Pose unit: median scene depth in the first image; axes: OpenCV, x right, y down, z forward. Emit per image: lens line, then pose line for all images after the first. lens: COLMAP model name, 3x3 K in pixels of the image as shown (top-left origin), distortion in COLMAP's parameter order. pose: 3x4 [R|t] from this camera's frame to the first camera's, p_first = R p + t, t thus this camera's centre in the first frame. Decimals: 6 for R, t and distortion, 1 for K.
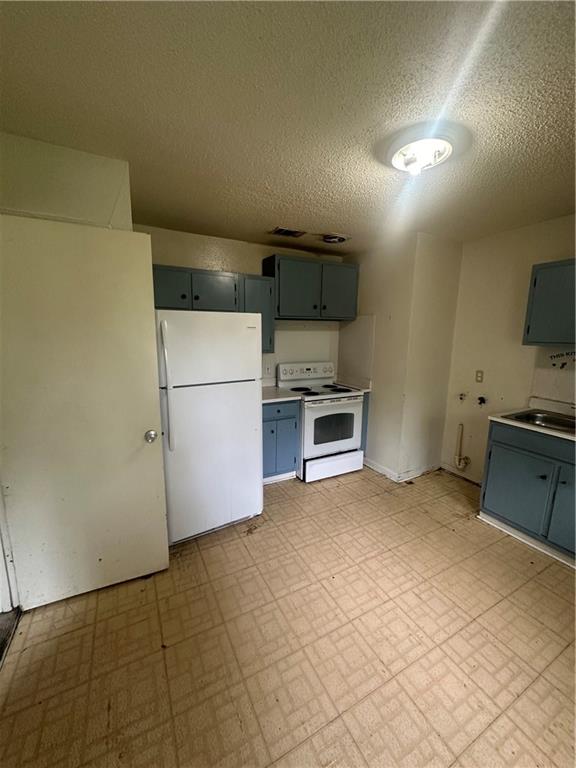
lens RADIAL K [[306.5, 0, 287.8], [0, 306.5, 384.7], [0, 0, 1]] dist [0.000137, 0.000214]
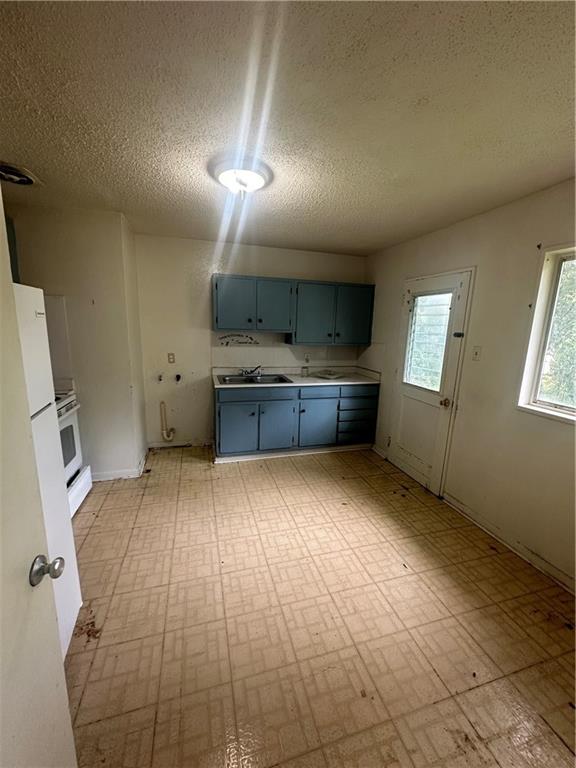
lens RADIAL K [[306.5, 0, 288.3], [0, 306.5, 384.3], [0, 0, 1]] dist [0.000137, 0.000214]
pose [[0.194473, -0.194160, 0.961500, -0.644832], [0.141120, 0.975555, 0.168455, -0.093833], [-0.970703, 0.102927, 0.217119, 0.469028]]
